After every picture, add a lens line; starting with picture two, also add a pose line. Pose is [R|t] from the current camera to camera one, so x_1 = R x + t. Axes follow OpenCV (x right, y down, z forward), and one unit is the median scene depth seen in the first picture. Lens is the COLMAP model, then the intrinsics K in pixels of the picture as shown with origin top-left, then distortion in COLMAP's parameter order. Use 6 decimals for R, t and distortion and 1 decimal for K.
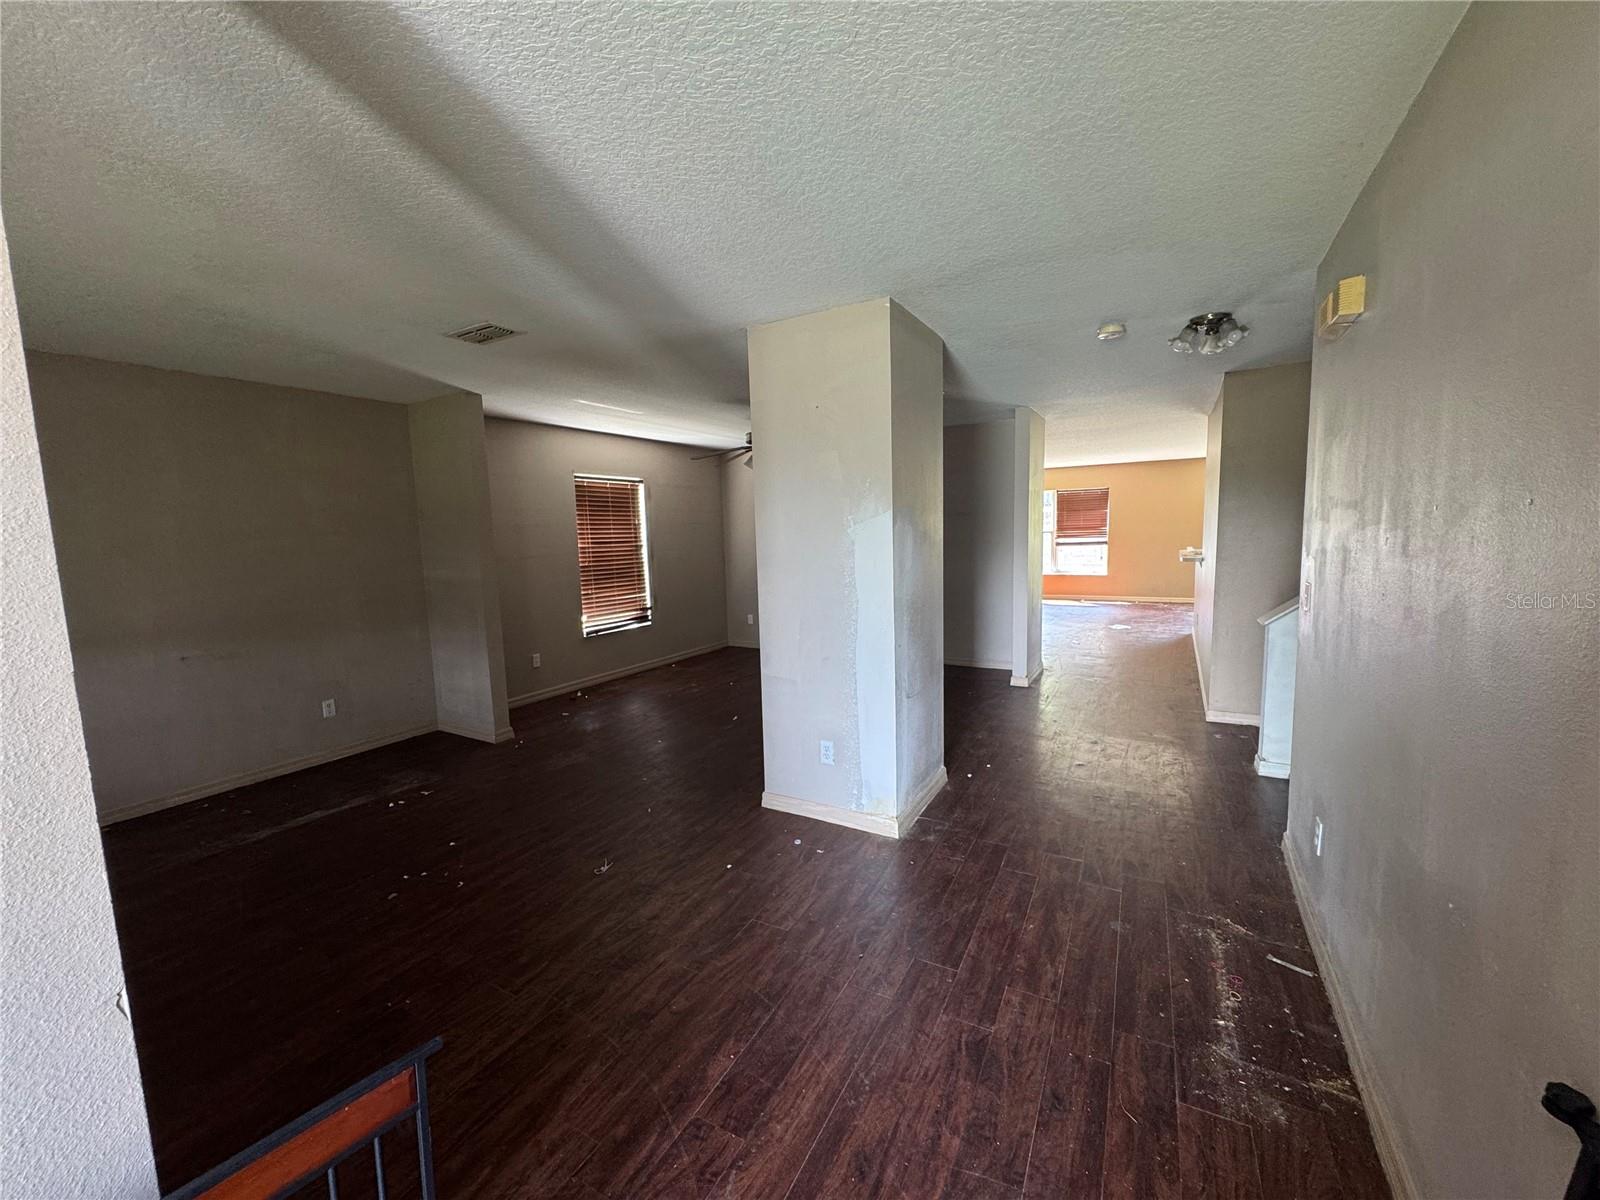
lens RADIAL K [[637.6, 0, 798.0], [0, 637.6, 602.5], [0, 0, 1]] dist [-0.000861, 0.000117]
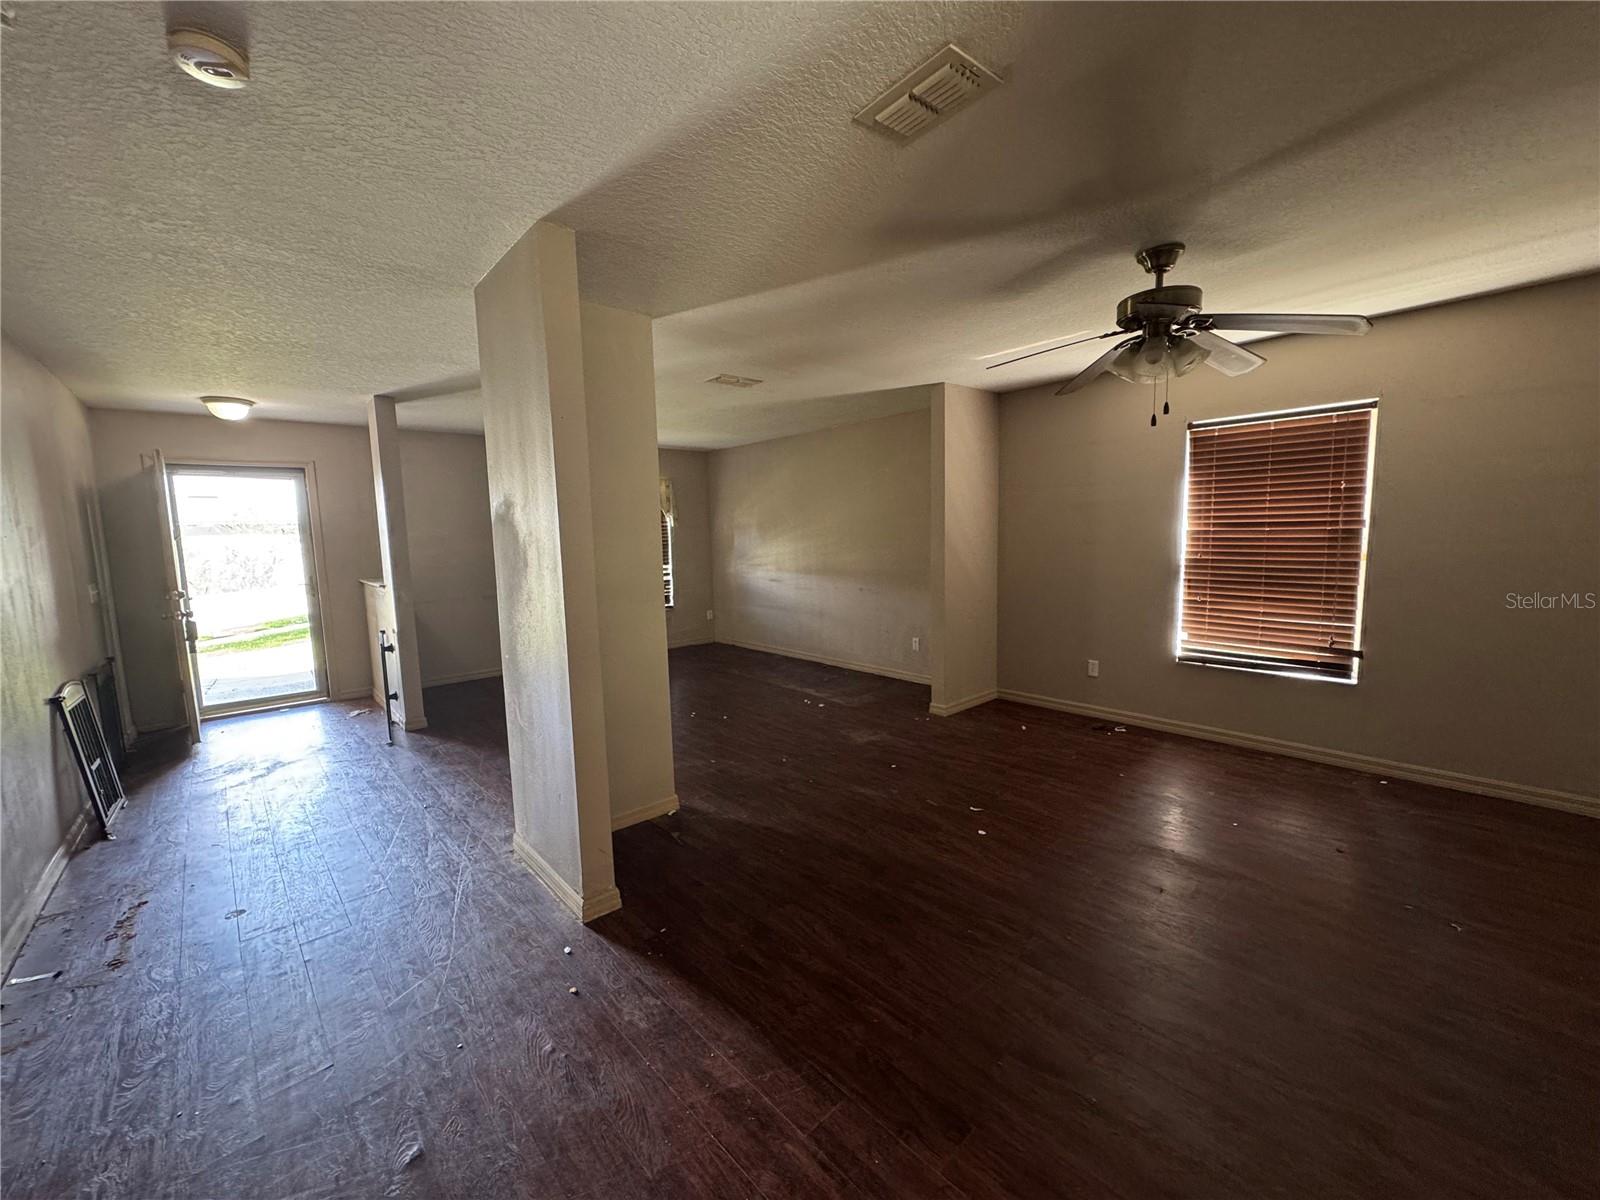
lens RADIAL K [[637.6, 0, 798.0], [0, 637.6, 602.5], [0, 0, 1]] dist [-0.000861, 0.000117]
pose [[-0.295636, 0.135363, -0.945662, 0.415761], [-0.087904, 0.981856, 0.168024, -0.085700], [0.951248, 0.132801, -0.278373, 0.778687]]
